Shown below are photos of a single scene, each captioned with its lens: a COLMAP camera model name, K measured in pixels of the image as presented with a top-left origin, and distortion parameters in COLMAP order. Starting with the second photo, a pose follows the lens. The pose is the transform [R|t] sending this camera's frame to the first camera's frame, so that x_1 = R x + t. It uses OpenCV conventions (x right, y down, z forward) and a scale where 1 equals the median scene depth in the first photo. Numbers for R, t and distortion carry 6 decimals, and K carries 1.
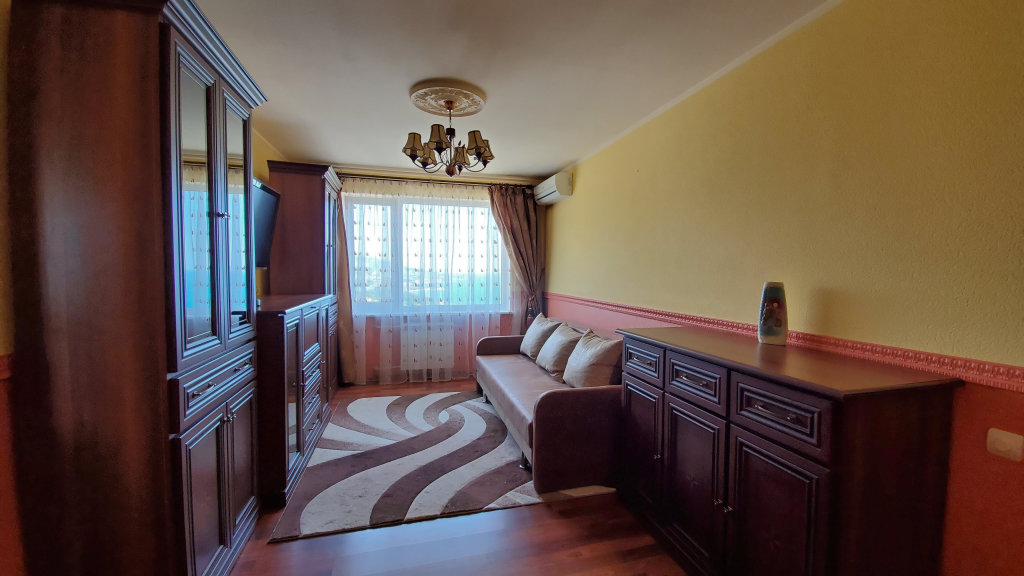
lens RADIAL K [[406.0, 0, 517.4], [0, 406.0, 292.5], [0, 0, 1]] dist [0.002144, -0.000176]
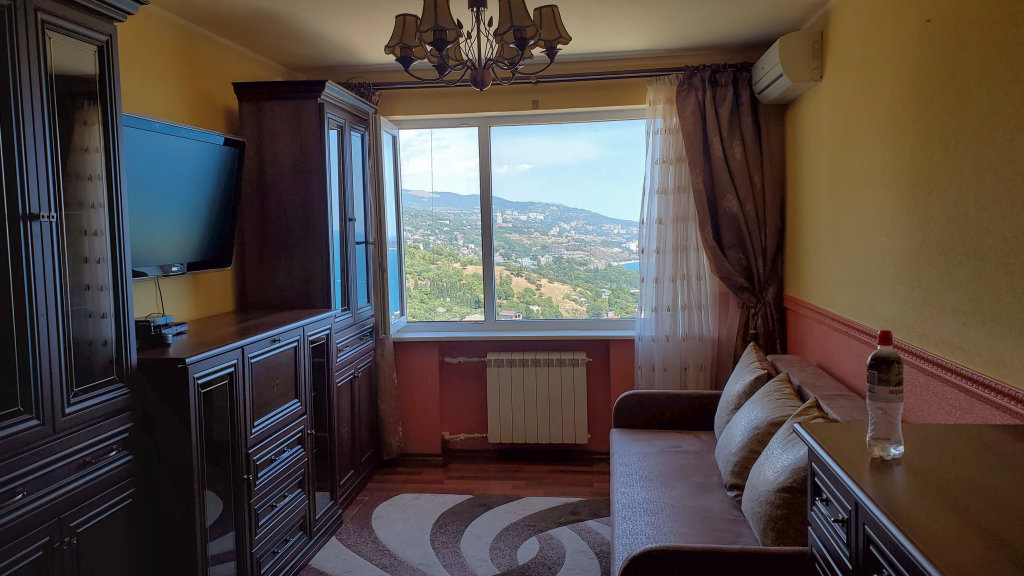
lens RADIAL K [[795.2, 0, 503.9], [0, 795.2, 282.0], [0, 0, 1]] dist [0.038726, -0.038787]
pose [[0.919631, -0.005272, -0.392747, 0.183037], [0.013387, 0.999750, 0.017926, -0.047948], [0.392555, -0.021743, 0.919472, 0.074760]]
